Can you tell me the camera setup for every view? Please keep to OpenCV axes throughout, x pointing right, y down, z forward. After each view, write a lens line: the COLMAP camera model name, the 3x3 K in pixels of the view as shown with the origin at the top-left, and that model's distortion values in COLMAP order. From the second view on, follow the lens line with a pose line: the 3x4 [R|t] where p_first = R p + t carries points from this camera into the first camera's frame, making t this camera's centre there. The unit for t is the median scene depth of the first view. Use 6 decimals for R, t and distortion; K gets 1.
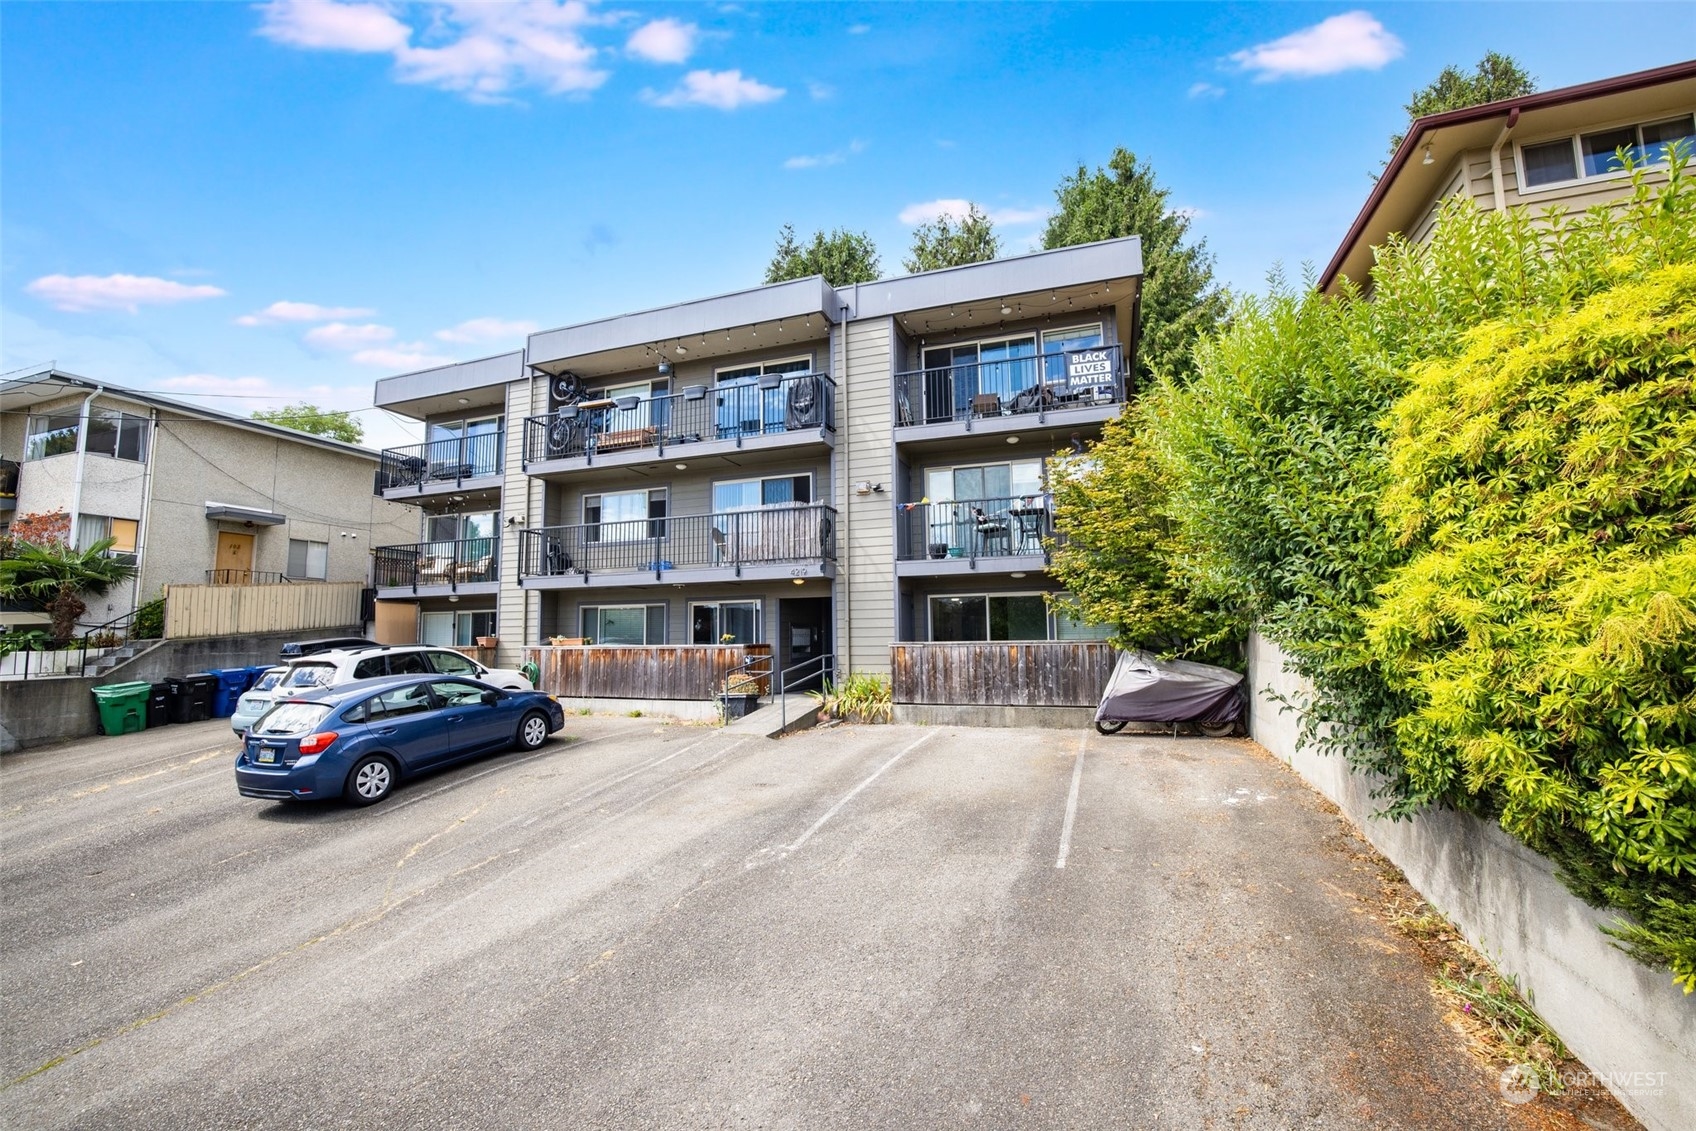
lens RADIAL K [[715.3, 0, 851.9], [0, 715.3, 558.6], [0, 0, 1]] dist [-0.002737, 0.000028]
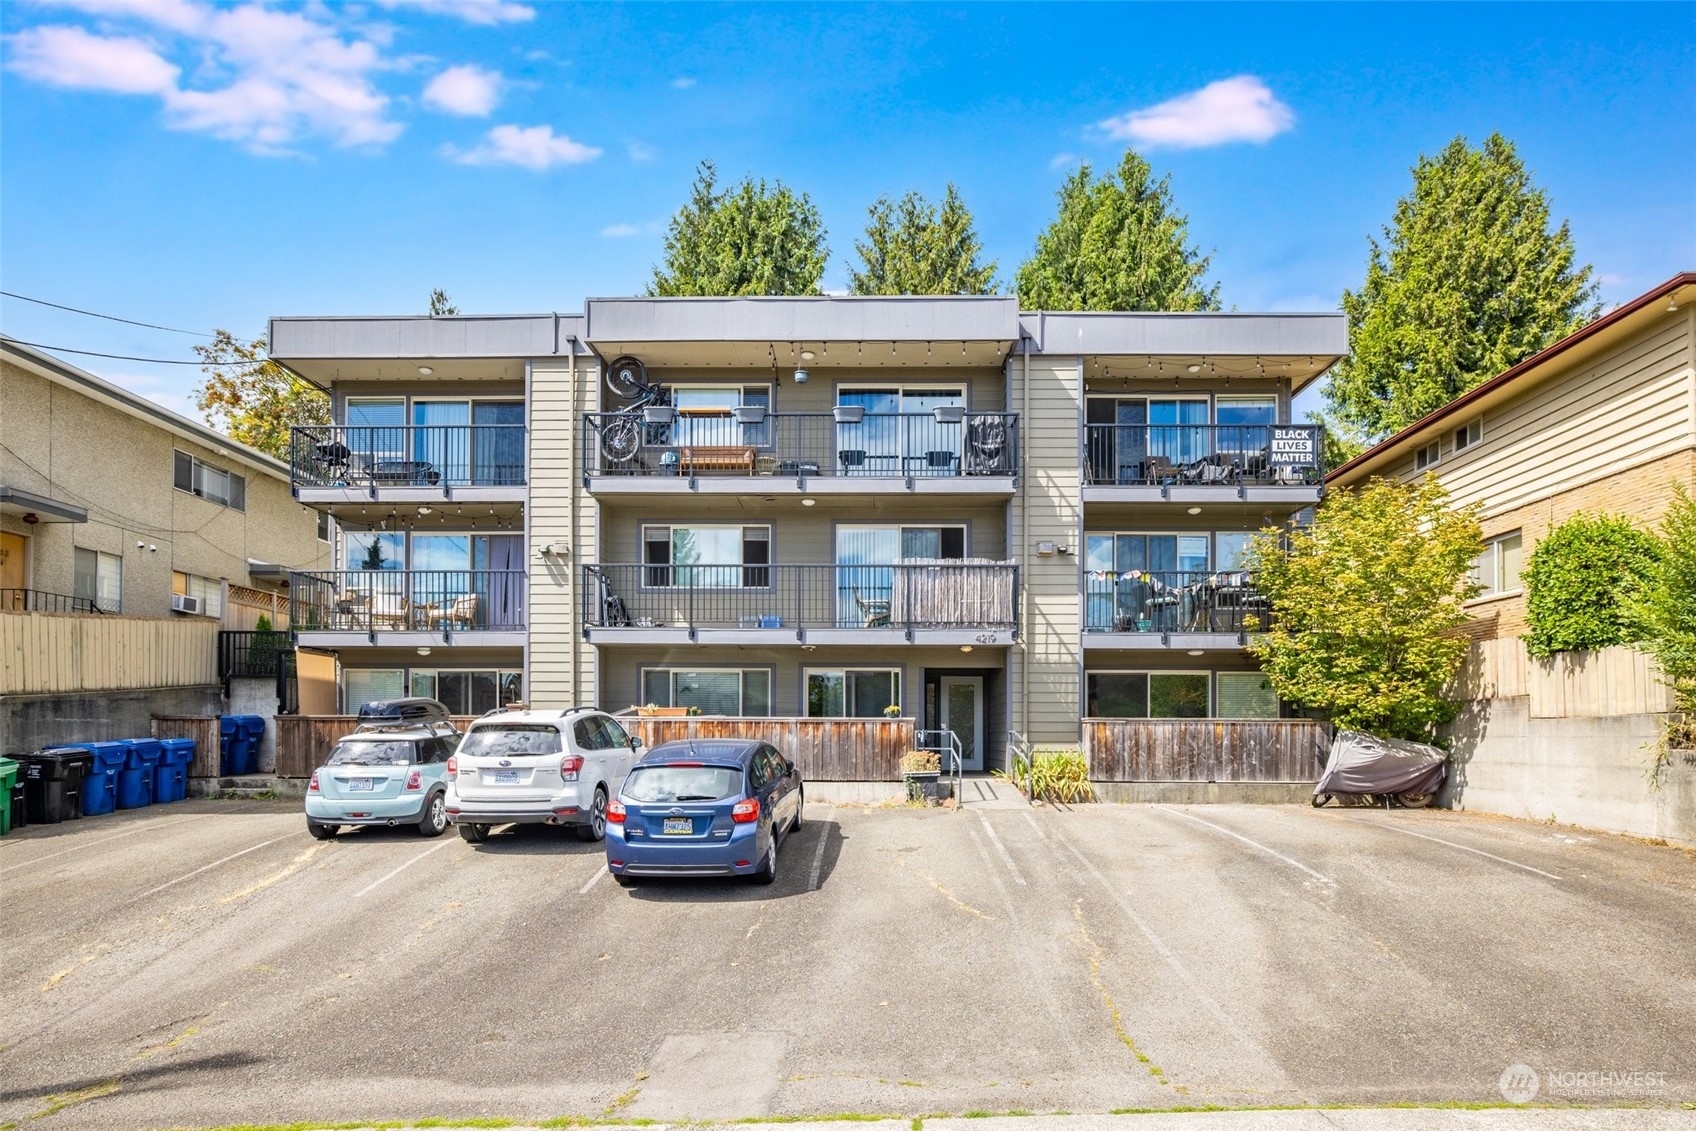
lens RADIAL K [[816.6, 0, 851.6], [0, 816.6, 719.5], [0, 0, 1]] dist [0.007071, -0.000010]
pose [[0.944407, 0.017127, 0.328331, -0.531716], [-0.051682, 0.993960, 0.096809, 0.027660], [-0.324690, -0.108396, 0.939588, 0.080144]]
